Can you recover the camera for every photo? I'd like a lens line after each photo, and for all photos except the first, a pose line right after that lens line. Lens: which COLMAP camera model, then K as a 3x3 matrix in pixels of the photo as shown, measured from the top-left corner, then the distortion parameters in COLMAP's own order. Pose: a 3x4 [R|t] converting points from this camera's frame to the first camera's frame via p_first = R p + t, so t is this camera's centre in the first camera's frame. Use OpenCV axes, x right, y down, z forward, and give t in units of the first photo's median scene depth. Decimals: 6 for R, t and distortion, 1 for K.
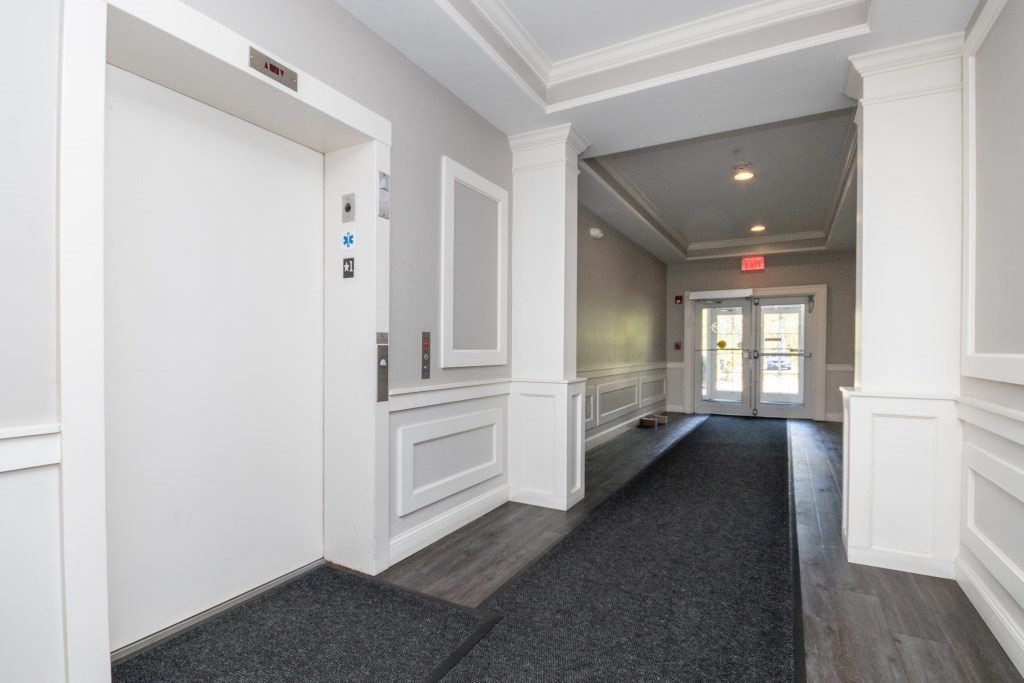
lens RADIAL K [[485.3, 0, 513.5], [0, 485.3, 348.5], [0, 0, 1]] dist [-0.004118, -0.000282]
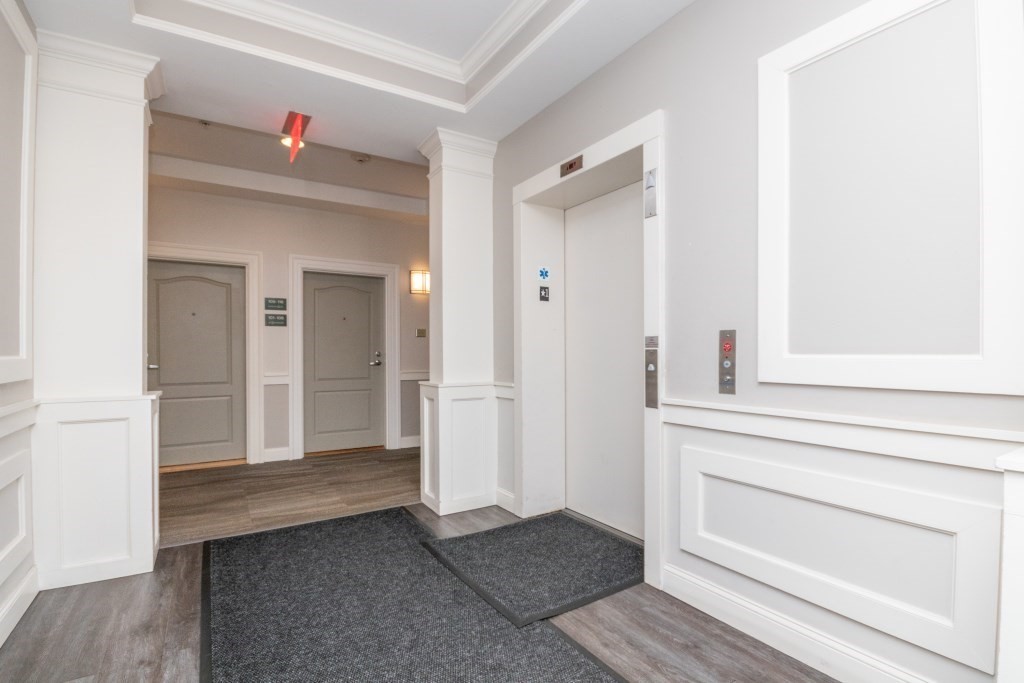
lens RADIAL K [[485.3, 0, 513.4], [0, 485.3, 348.5], [0, 0, 1]] dist [-0.004118, -0.000282]
pose [[-0.479397, -0.010039, -0.877541, 0.686410], [0.003657, 0.999903, -0.013437, 0.003381], [0.877590, -0.009651, -0.479314, 1.190617]]
